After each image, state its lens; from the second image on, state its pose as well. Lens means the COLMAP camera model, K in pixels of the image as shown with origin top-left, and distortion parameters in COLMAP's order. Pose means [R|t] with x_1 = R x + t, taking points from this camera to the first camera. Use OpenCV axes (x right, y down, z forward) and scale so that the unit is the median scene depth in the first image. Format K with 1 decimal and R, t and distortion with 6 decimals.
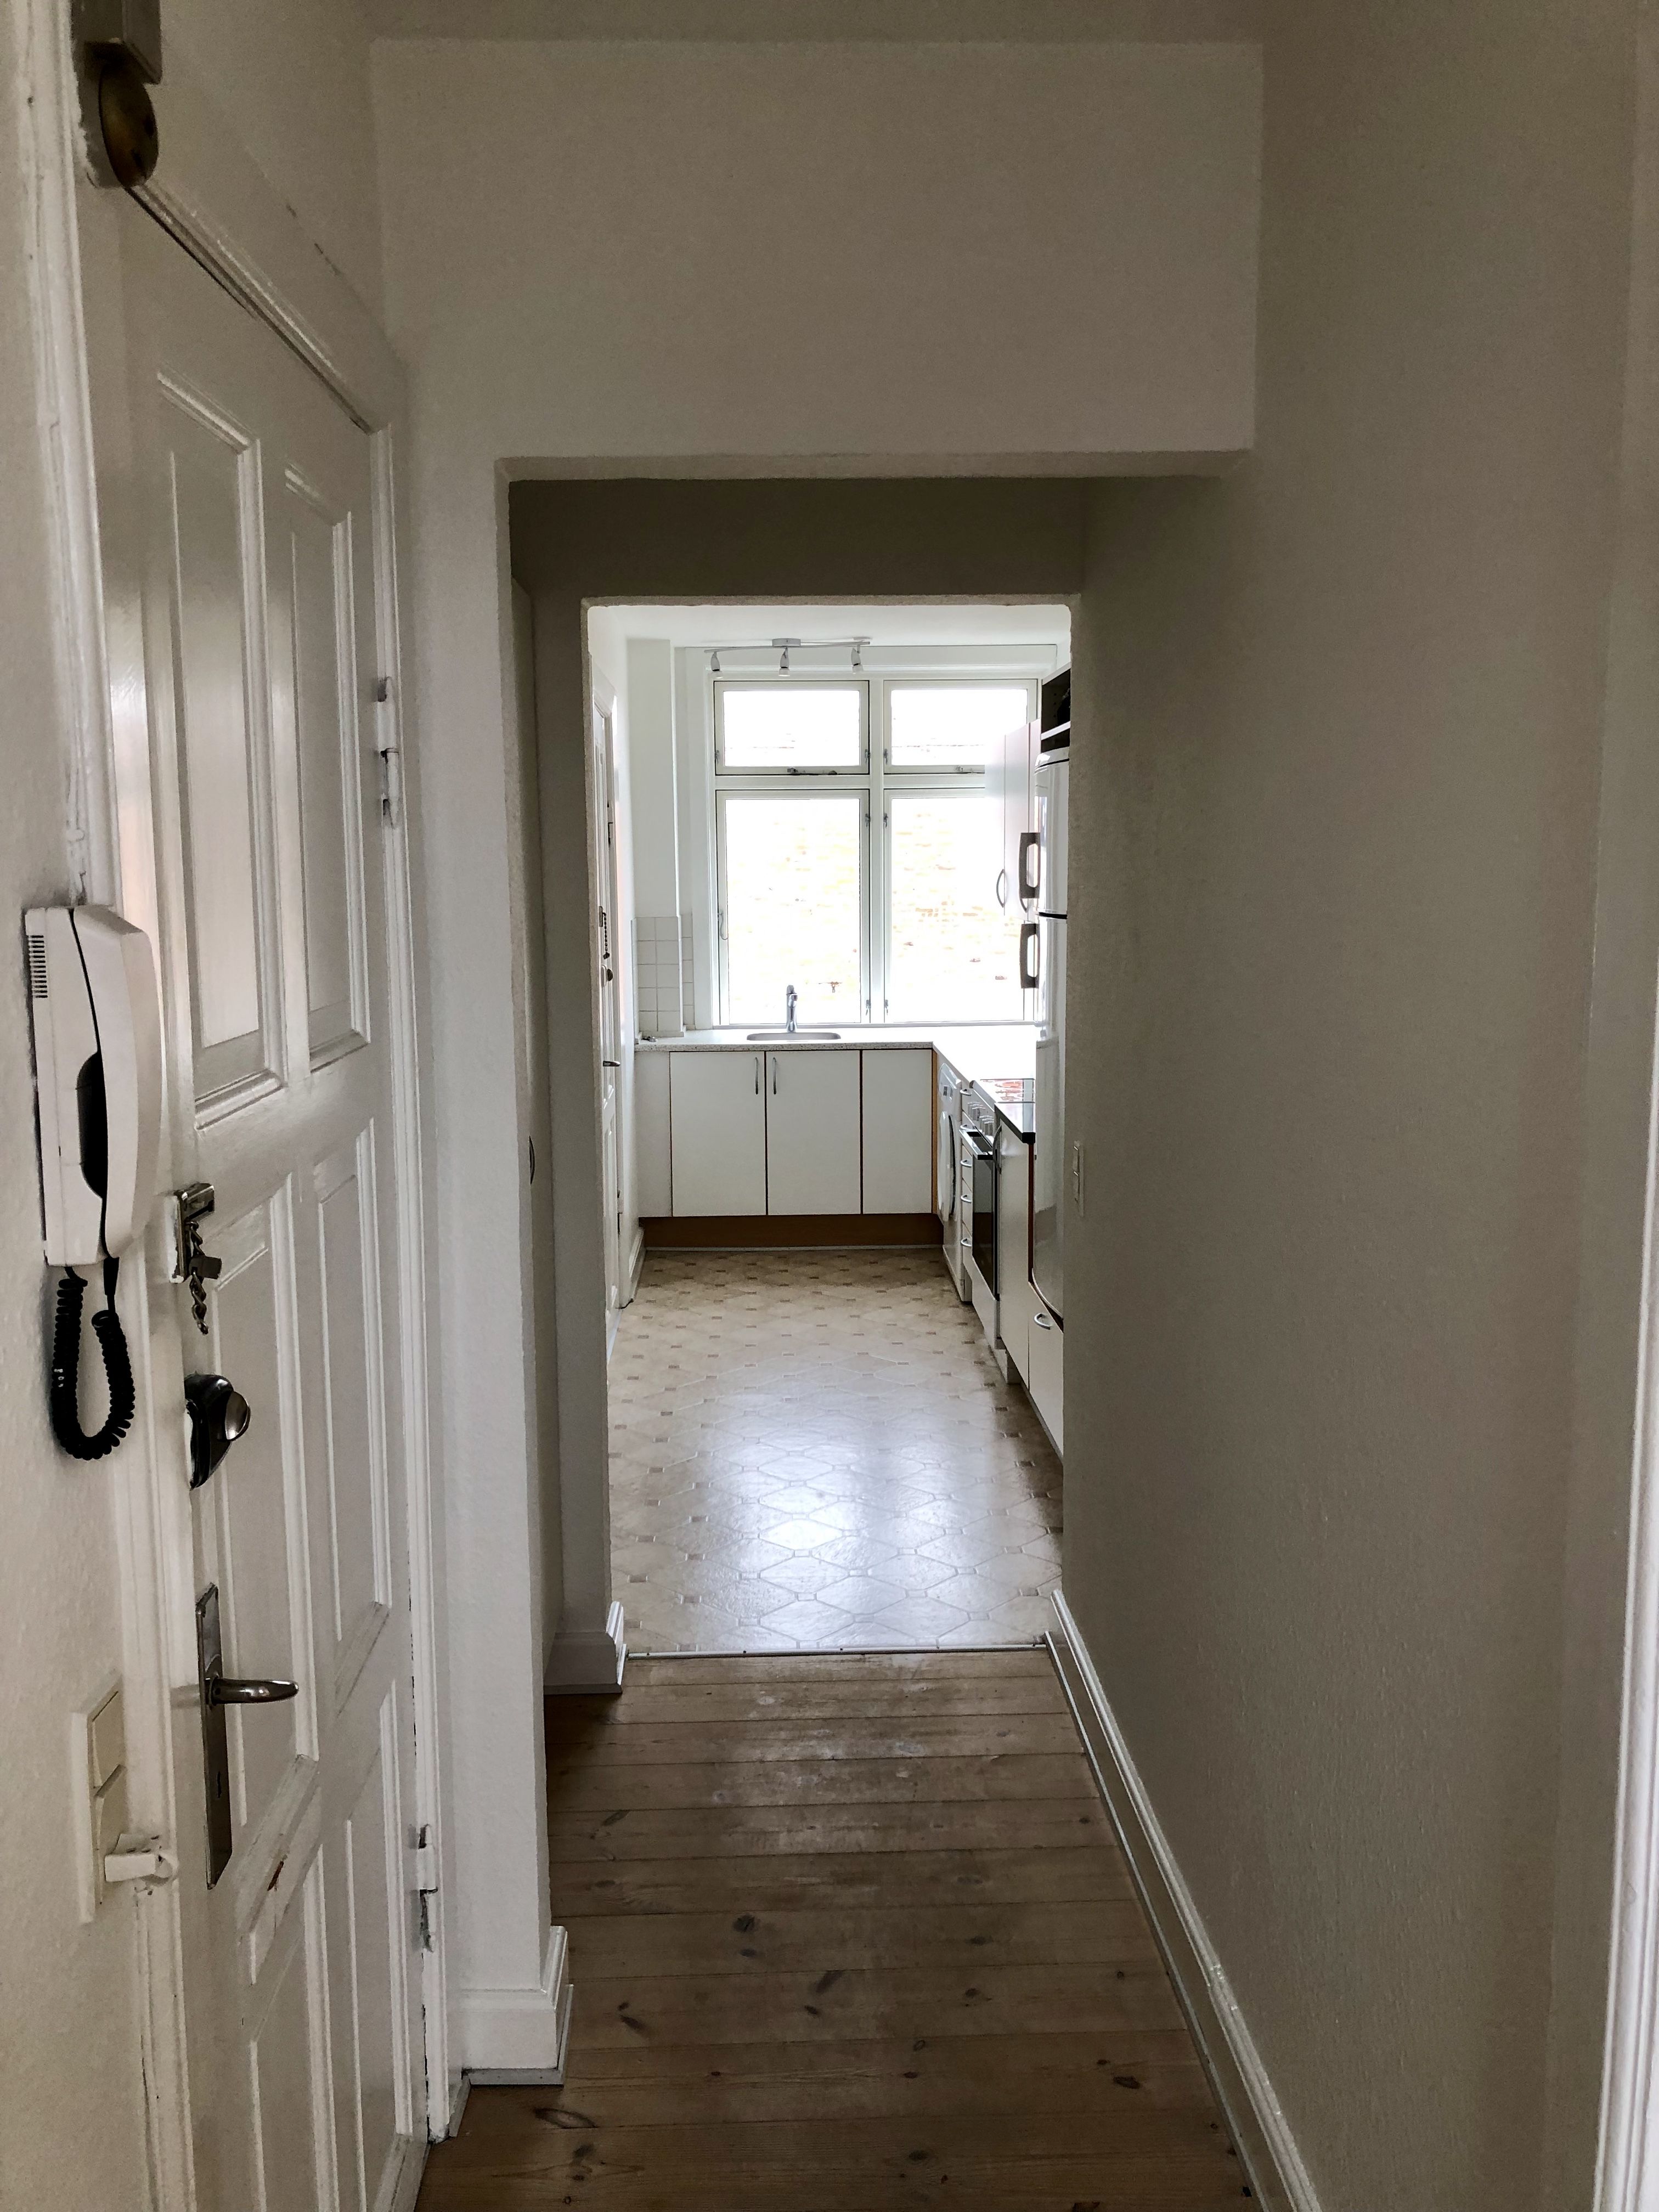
lens RADIAL K [[1724.2, 0, 829.5], [0, 1724.2, 1106.0], [0, 0, 1]] dist [0.159168, 0.000758]
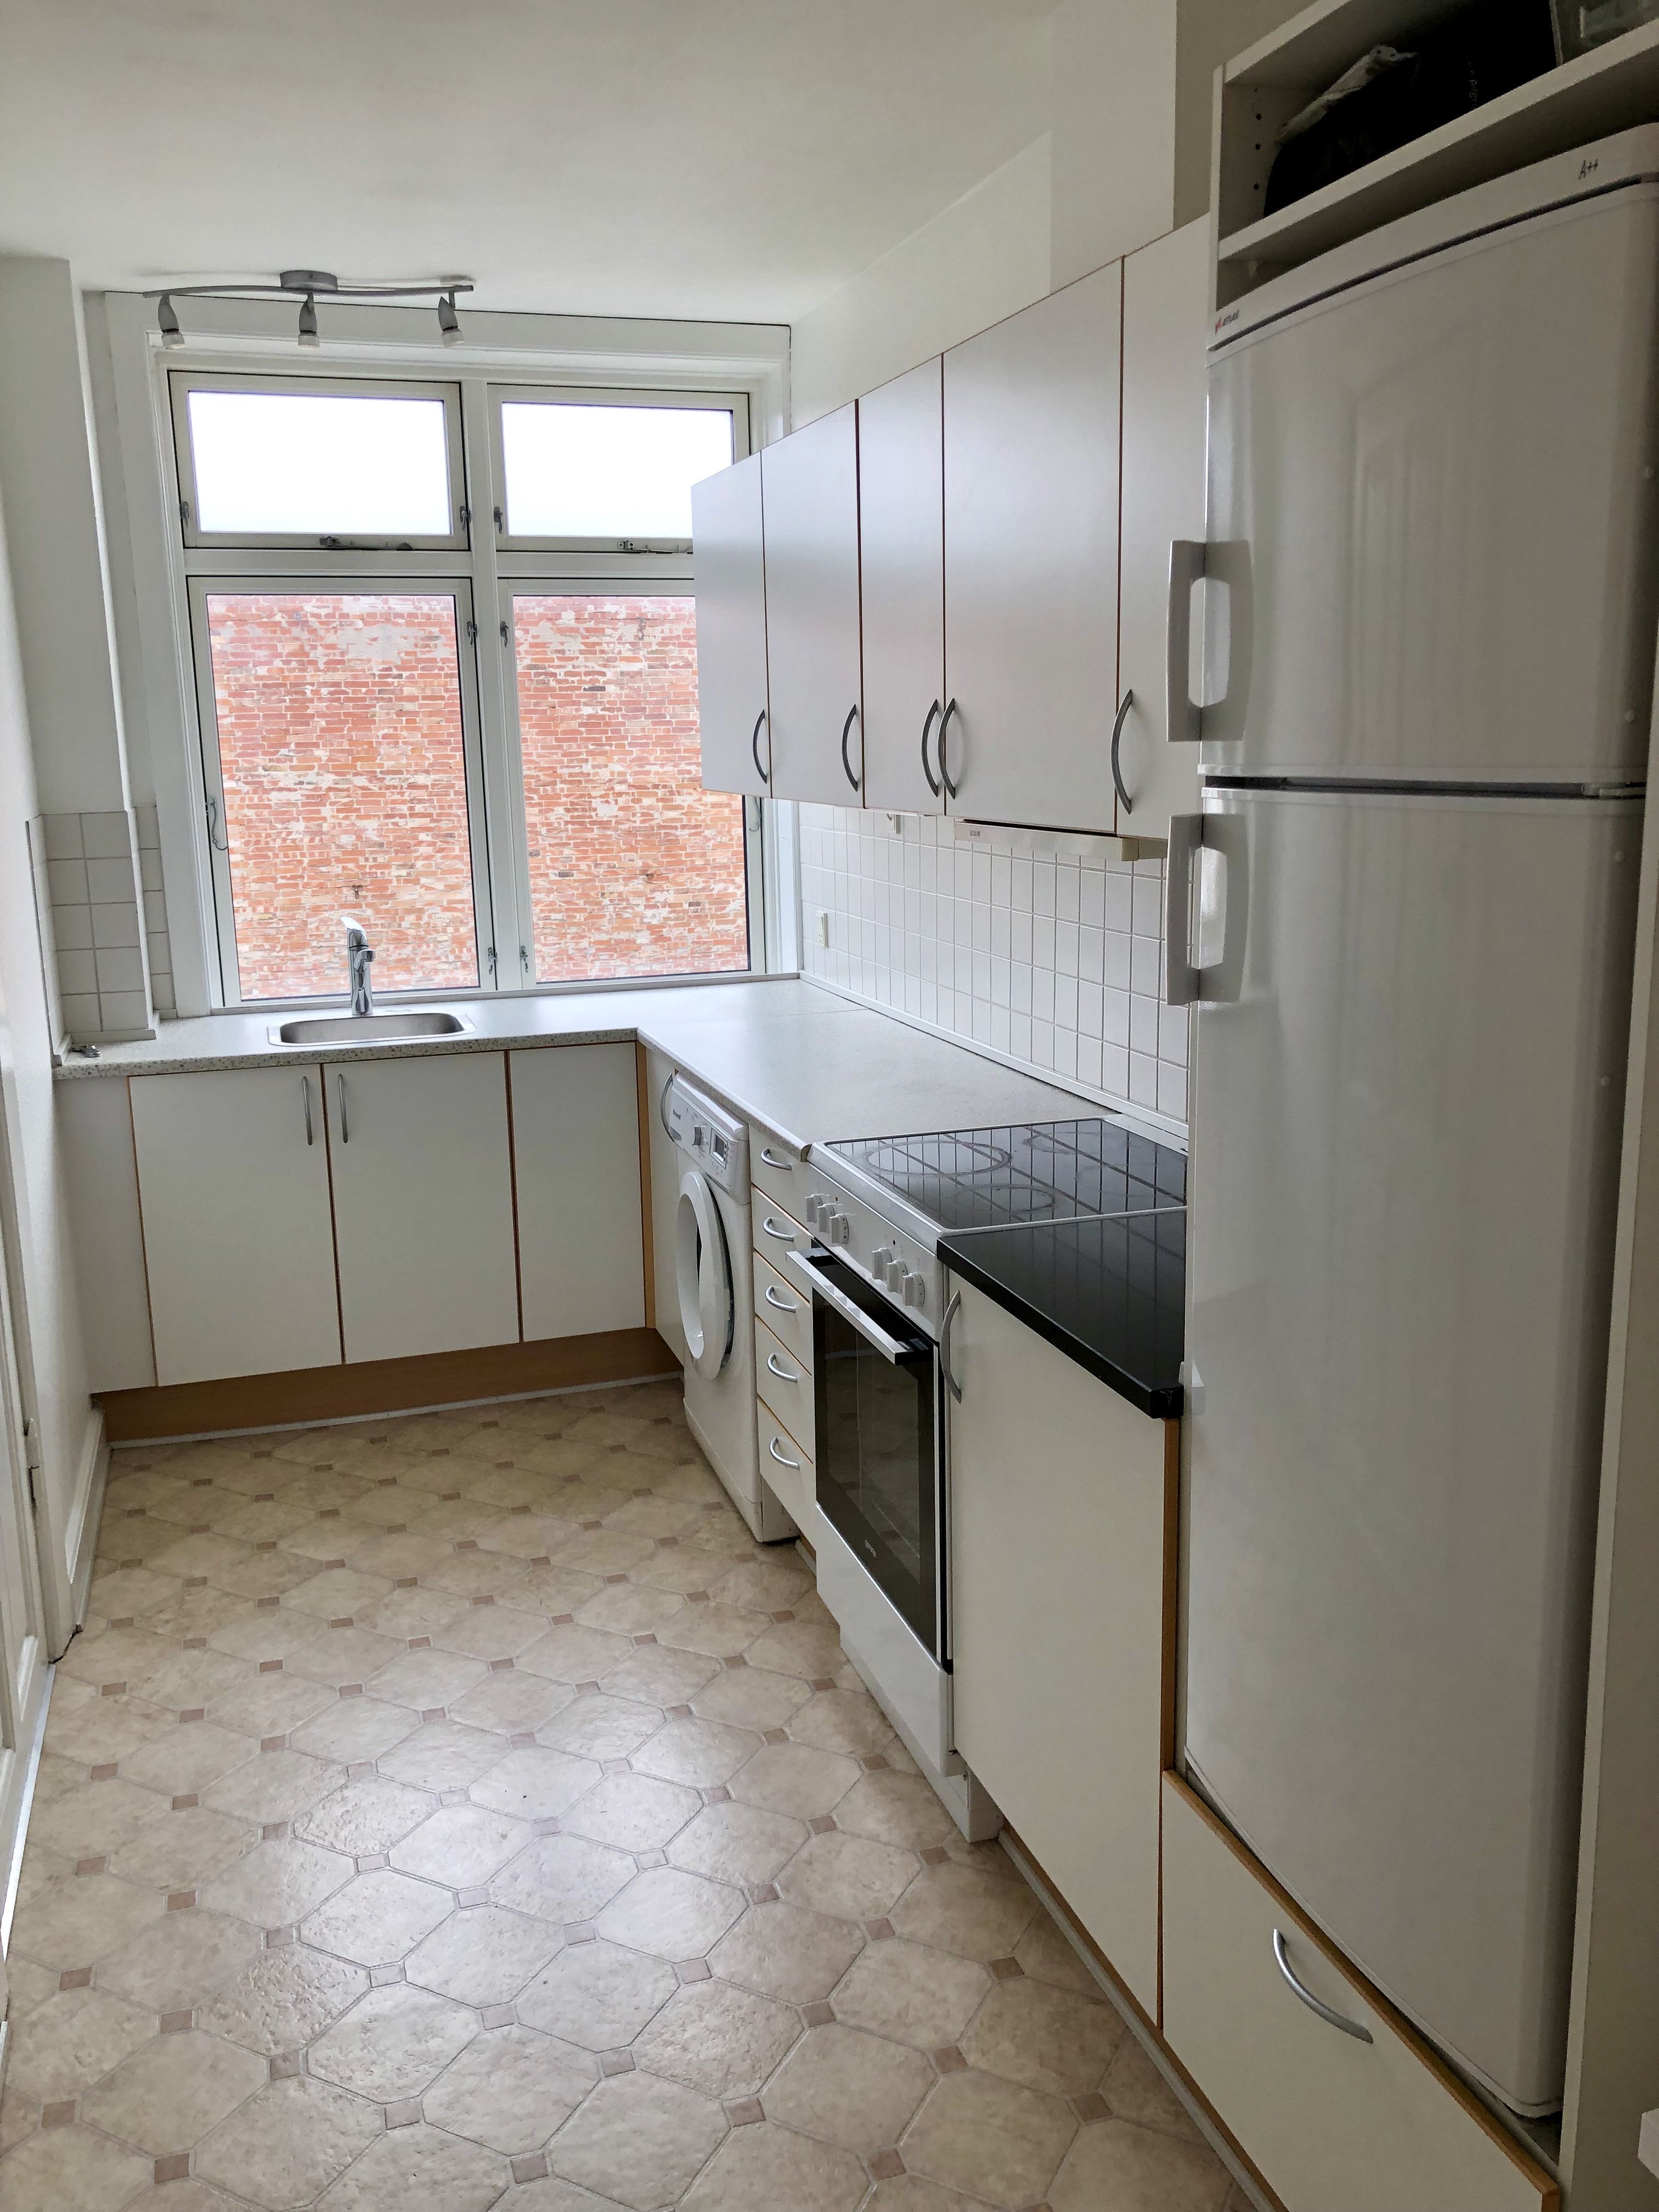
lens RADIAL K [[1800.5, 0, 829.5], [0, 1800.5, 1106.0], [0, 0, 1]] dist [0.012458, 0.005181]
pose [[0.963365, -0.064641, 0.260287, -0.031202], [0.048791, 0.996565, 0.066910, -0.047141], [-0.263719, -0.051759, 0.963210, 0.418716]]
